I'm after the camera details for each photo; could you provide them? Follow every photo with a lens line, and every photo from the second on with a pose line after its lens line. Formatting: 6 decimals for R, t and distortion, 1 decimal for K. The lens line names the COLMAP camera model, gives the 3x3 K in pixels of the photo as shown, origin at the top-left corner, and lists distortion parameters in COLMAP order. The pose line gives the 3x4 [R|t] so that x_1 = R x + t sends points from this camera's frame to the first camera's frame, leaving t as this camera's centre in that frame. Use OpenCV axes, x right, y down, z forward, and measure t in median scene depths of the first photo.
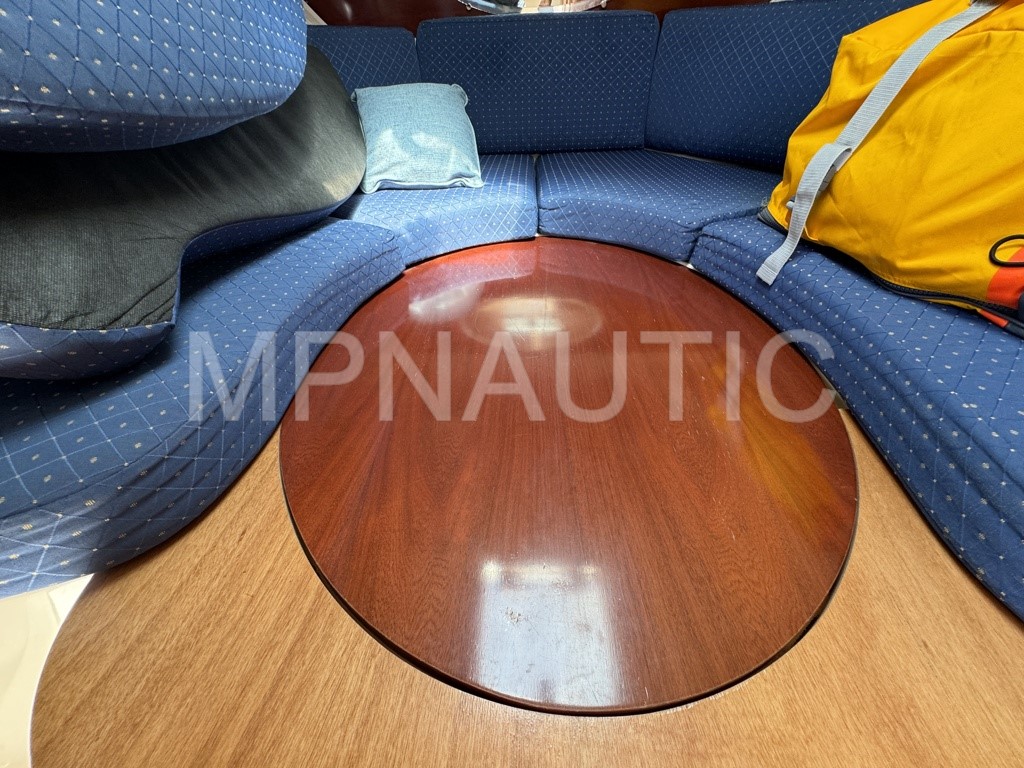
lens RADIAL K [[406.7, 0, 512.0], [0, 406.7, 384.0], [0, 0, 1]] dist [-0.001849, -0.000281]
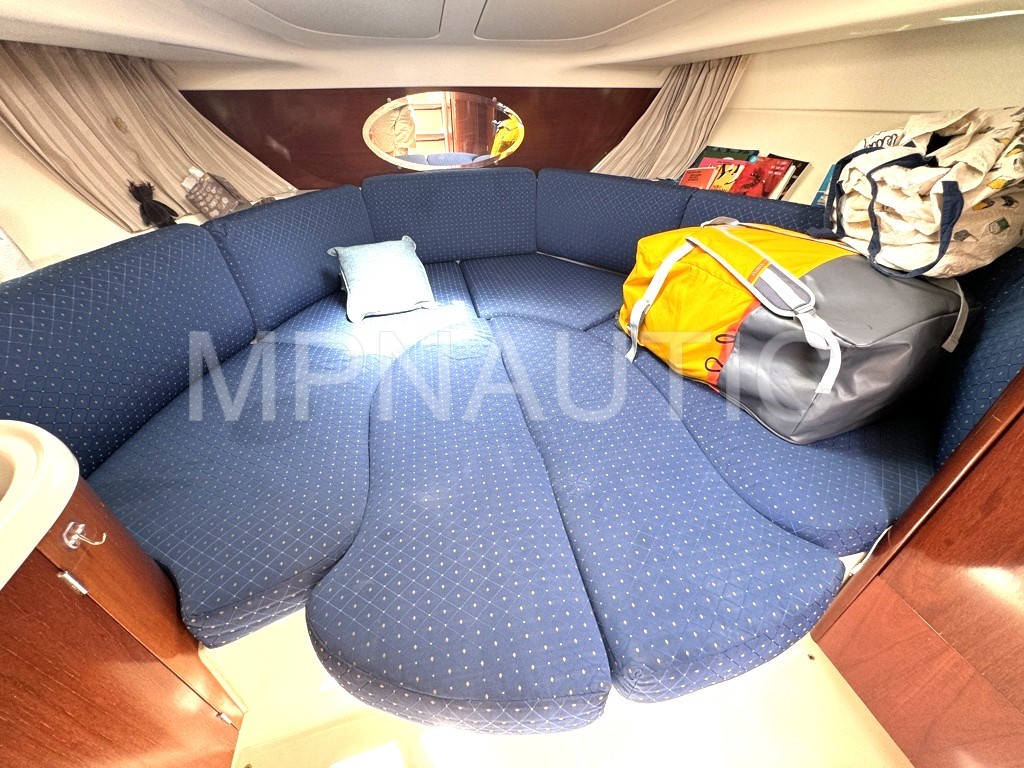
lens RADIAL K [[406.7, 0, 512.0], [0, 406.7, 384.0], [0, 0, 1]] dist [-0.001849, -0.000281]
pose [[0.968459, -0.134410, 0.209813, -0.259887], [0.148720, 0.987409, -0.053913, -0.177492], [-0.199925, 0.083416, 0.976254, -0.710818]]
